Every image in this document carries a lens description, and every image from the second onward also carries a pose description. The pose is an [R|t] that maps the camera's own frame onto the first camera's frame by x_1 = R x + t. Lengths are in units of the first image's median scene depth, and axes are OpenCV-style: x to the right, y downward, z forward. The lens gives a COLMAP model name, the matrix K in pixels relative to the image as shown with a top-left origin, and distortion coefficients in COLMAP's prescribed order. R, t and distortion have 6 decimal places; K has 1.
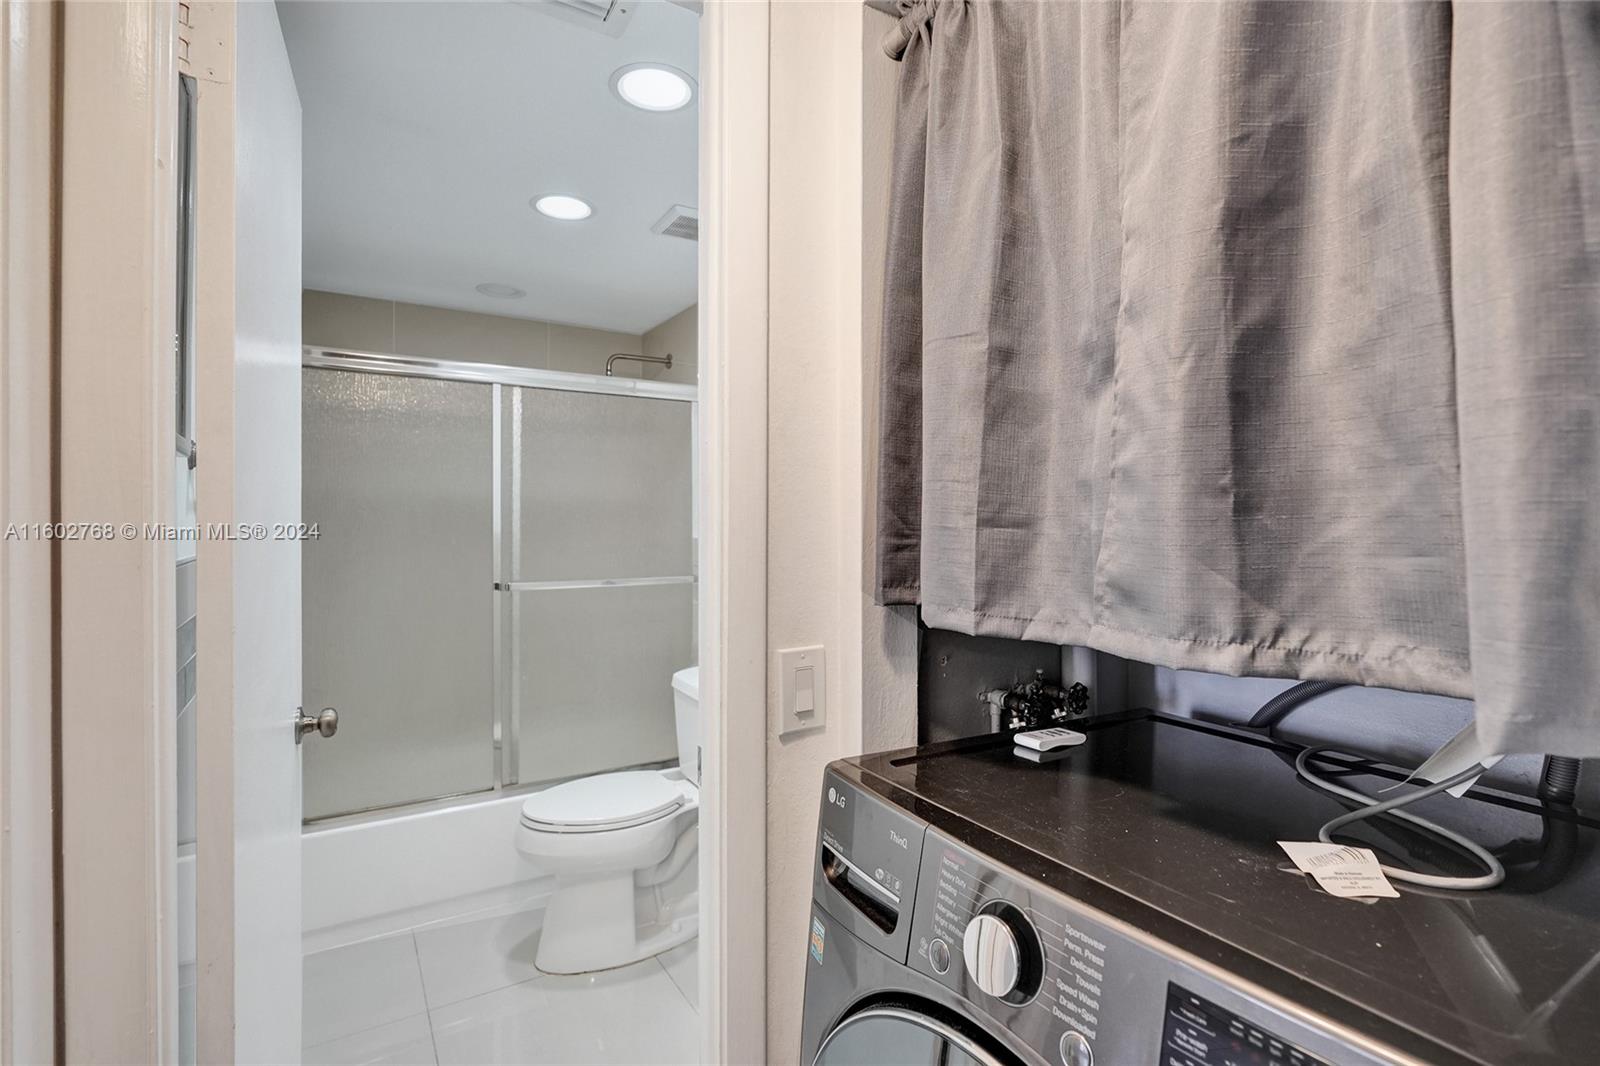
lens RADIAL K [[748.3, 0, 792.9], [0, 748.3, 533.6], [0, 0, 1]] dist [-0.005725, 0.001691]
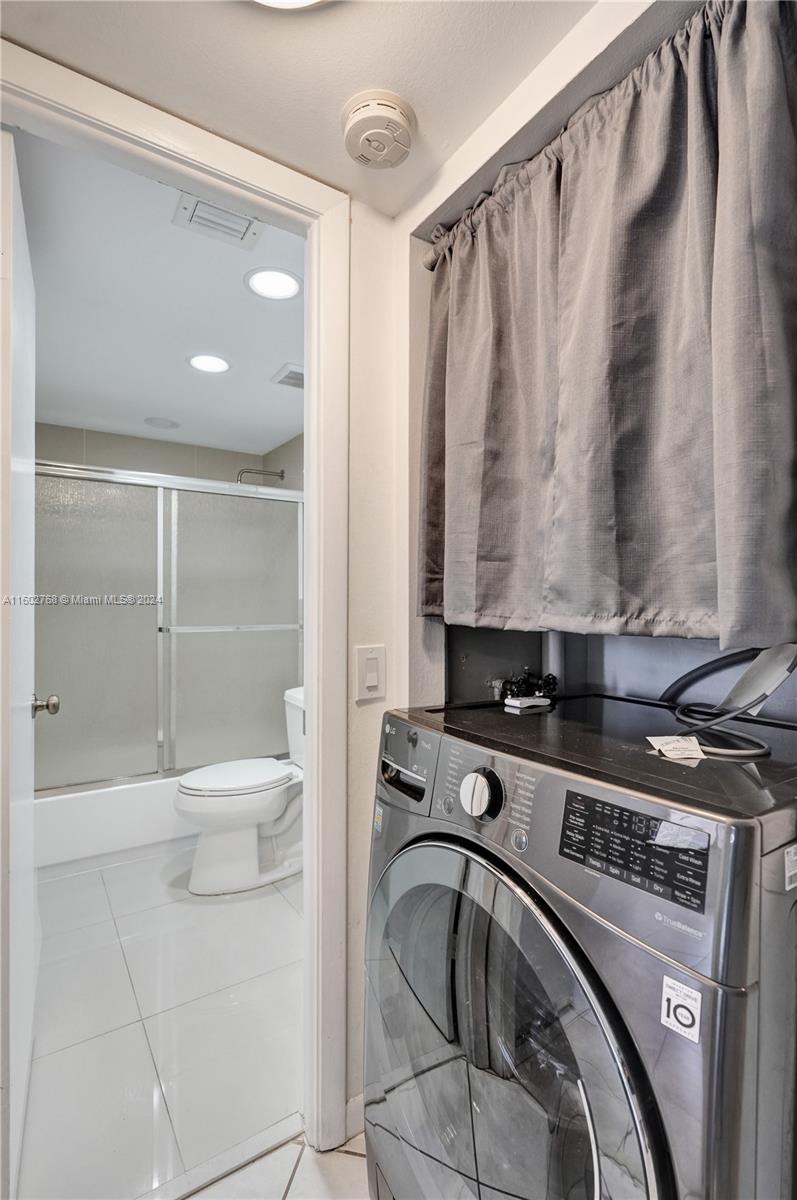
lens RADIAL K [[561.2, 0, 393.7], [0, 561.2, 611.0], [0, 0, 1]] dist [-0.005725, 0.001691]
pose [[0.999359, 0.000628, 0.035792, 0.016937], [-0.000444, 0.999987, -0.005143, 0.079929], [-0.035795, 0.005124, 0.999346, -0.156983]]
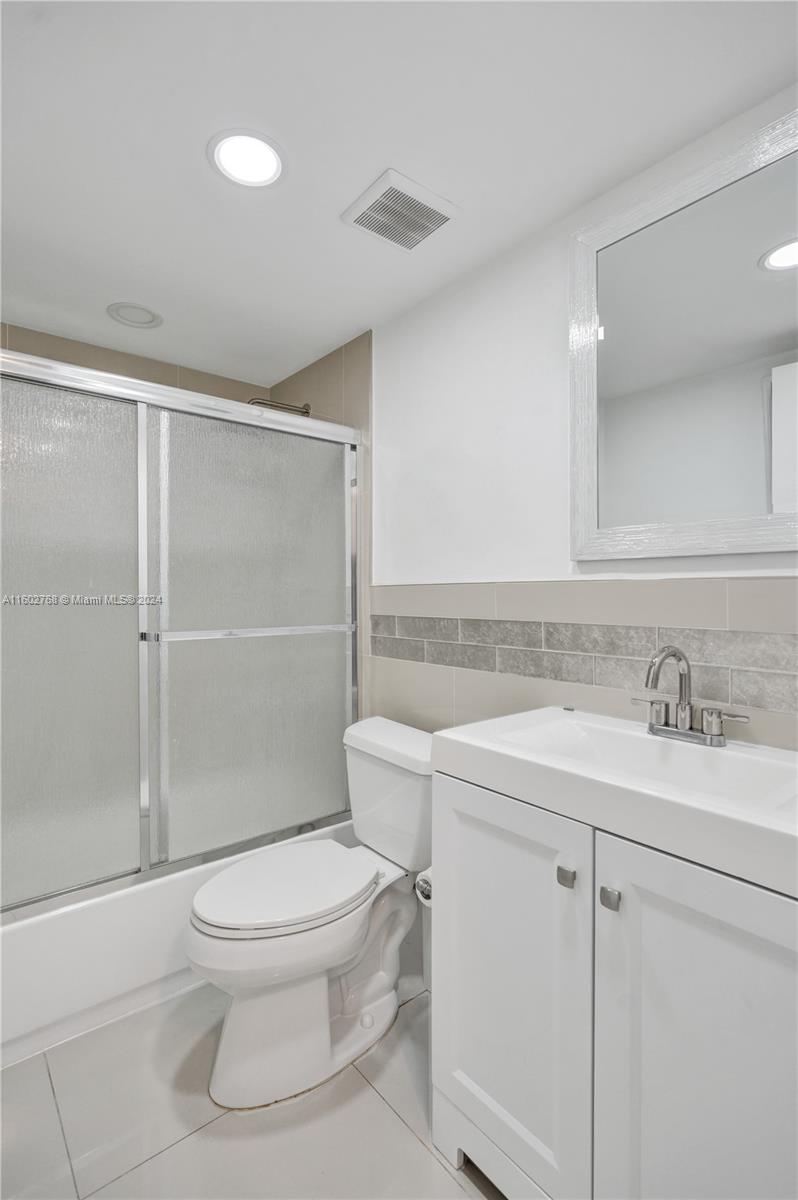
lens RADIAL K [[561.2, 0, 397.8], [0, 561.2, 597.2], [0, 0, 1]] dist [-0.005725, 0.001691]
pose [[0.990768, -0.007902, 0.135336, -0.376973], [0.008230, 0.999964, -0.001861, 0.055734], [-0.135316, 0.002958, 0.990798, 0.623473]]
